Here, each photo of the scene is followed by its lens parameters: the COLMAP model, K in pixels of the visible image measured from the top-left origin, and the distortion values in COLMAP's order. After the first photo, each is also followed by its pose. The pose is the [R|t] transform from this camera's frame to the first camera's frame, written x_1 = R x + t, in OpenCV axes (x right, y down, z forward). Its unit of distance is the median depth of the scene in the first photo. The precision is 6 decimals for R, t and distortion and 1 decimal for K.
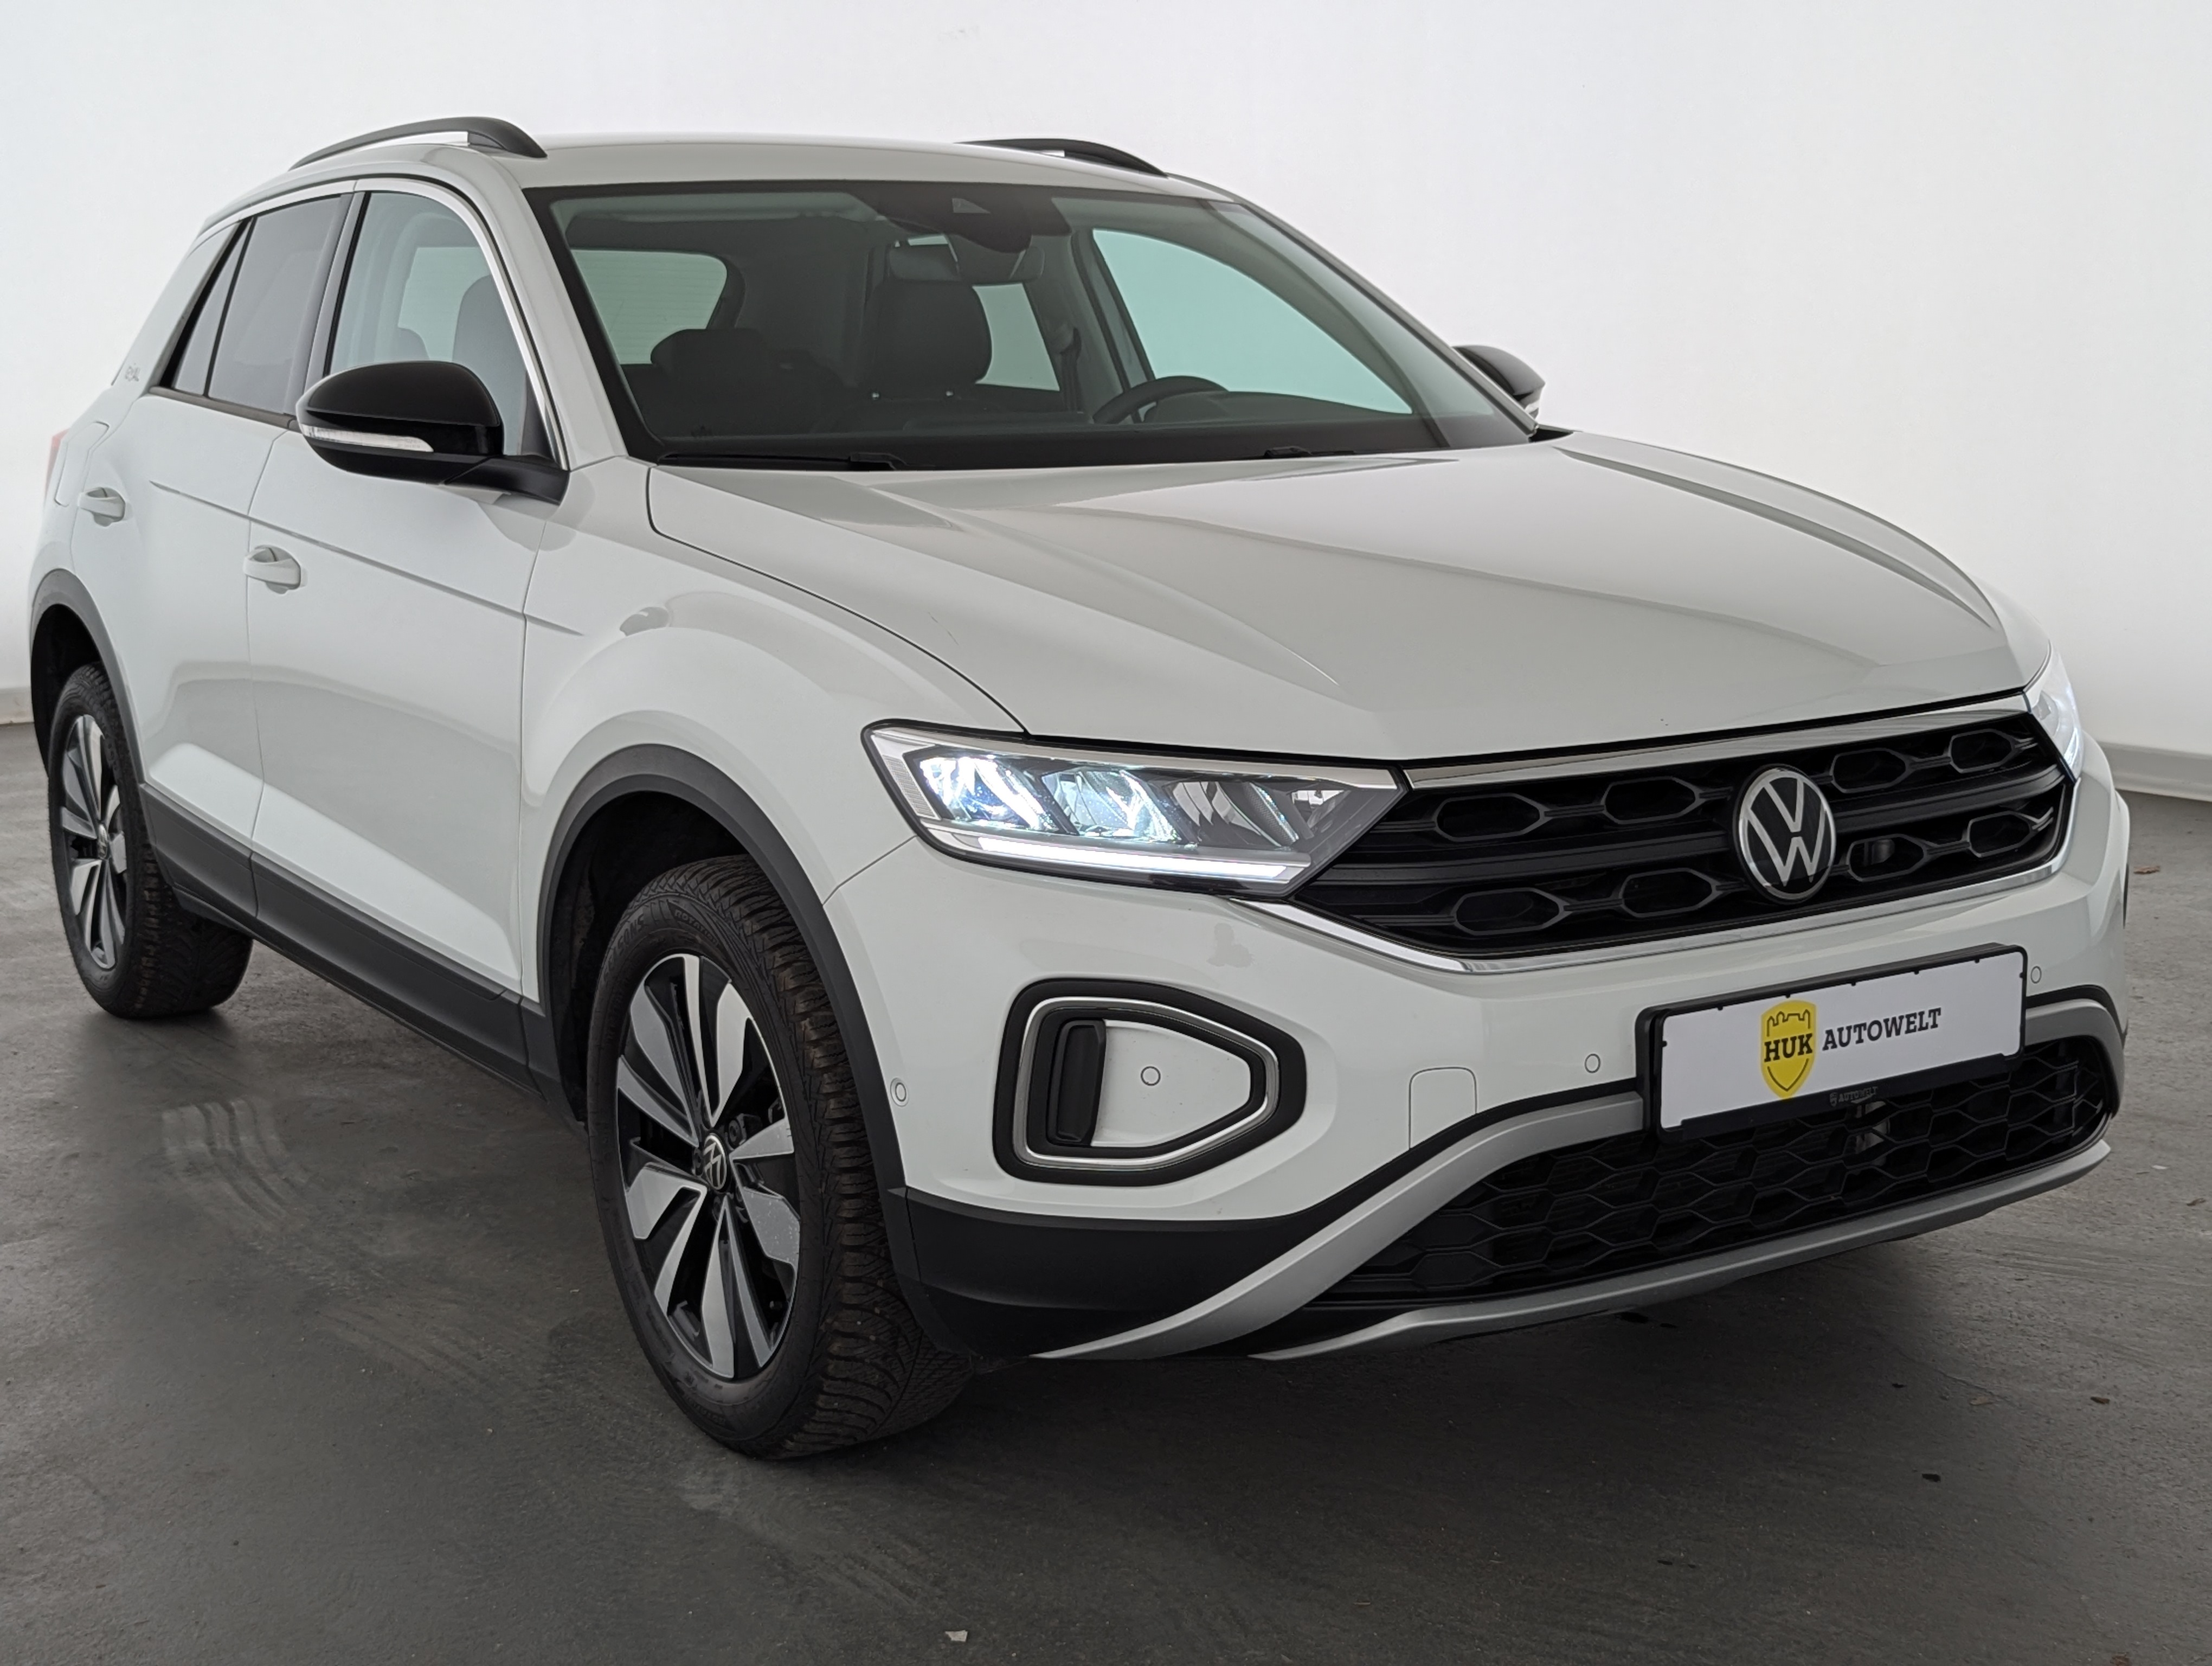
lens RADIAL K [[2865.8, 0, 1109.7], [0, 2865.8, 789.8], [0, 0, 1]] dist [0.112569, -0.246558]
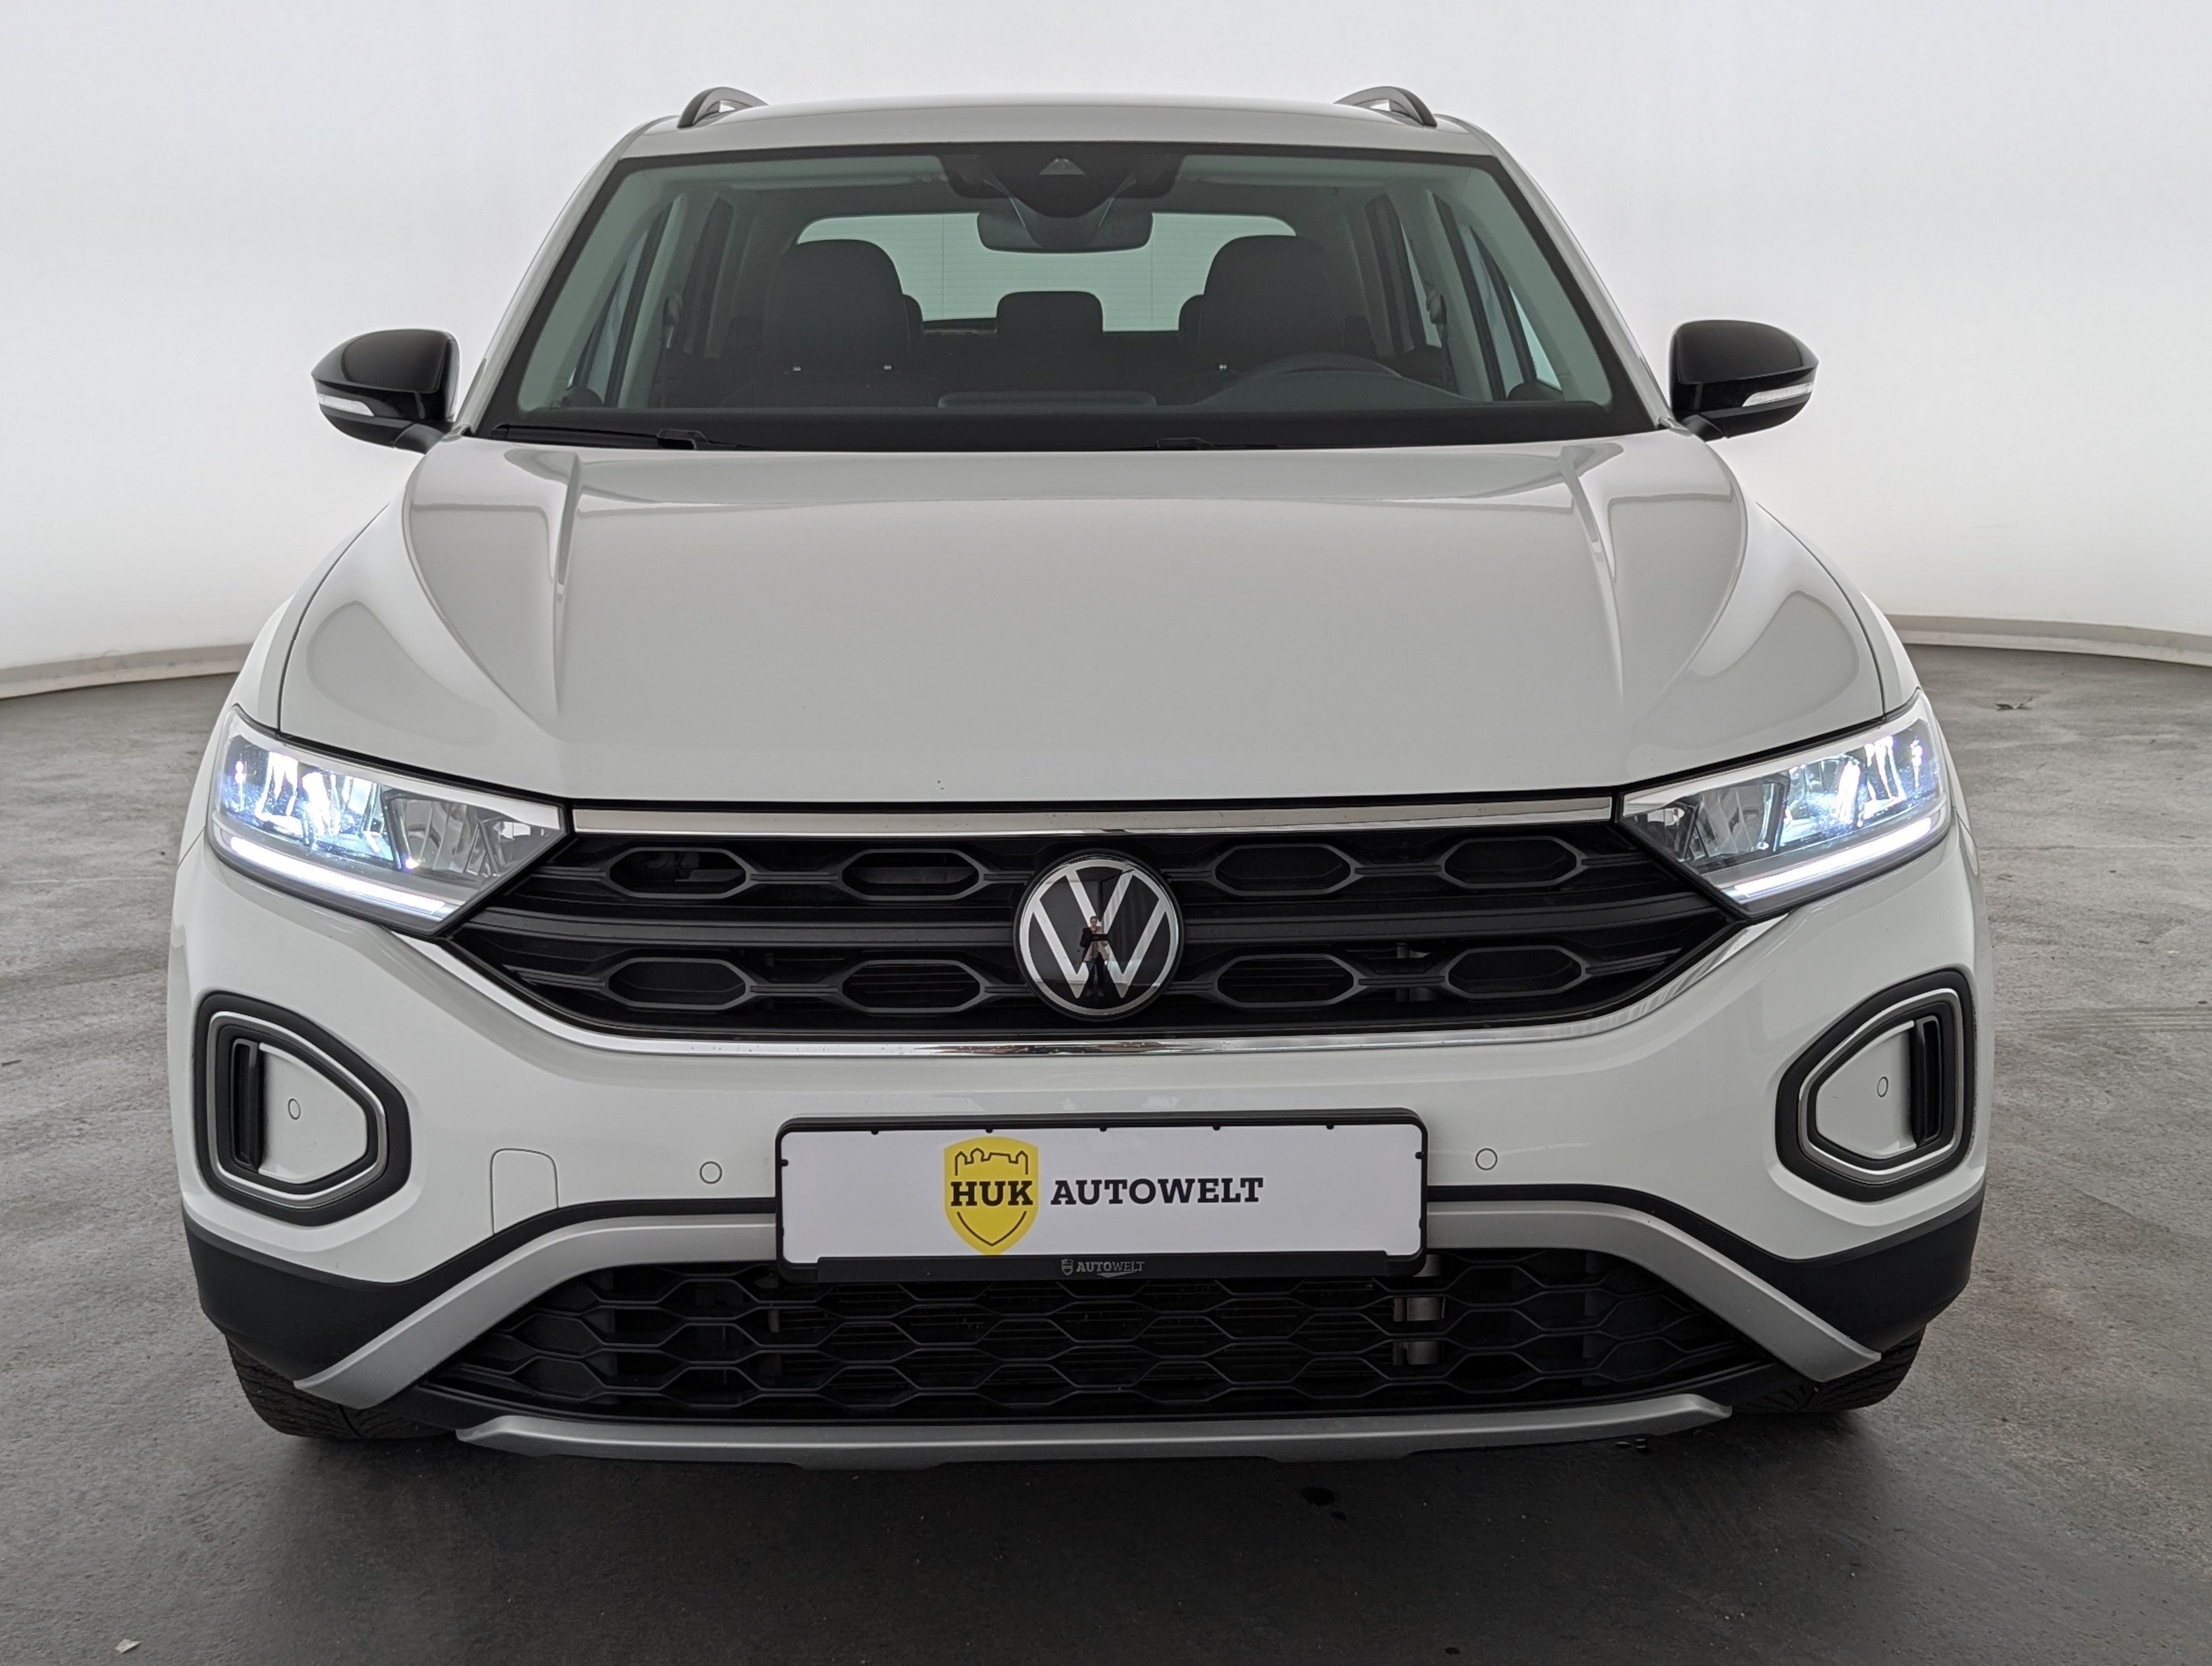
lens RADIAL K [[2865.8, 0, 1109.7], [0, 2865.8, 789.8], [0, 0, 1]] dist [0.112569, -0.246558]
pose [[0.848482, 0.095337, -0.520567, 0.671321], [-0.086879, 0.995388, 0.040690, -0.060339], [0.522045, 0.010701, 0.852851, 0.316575]]
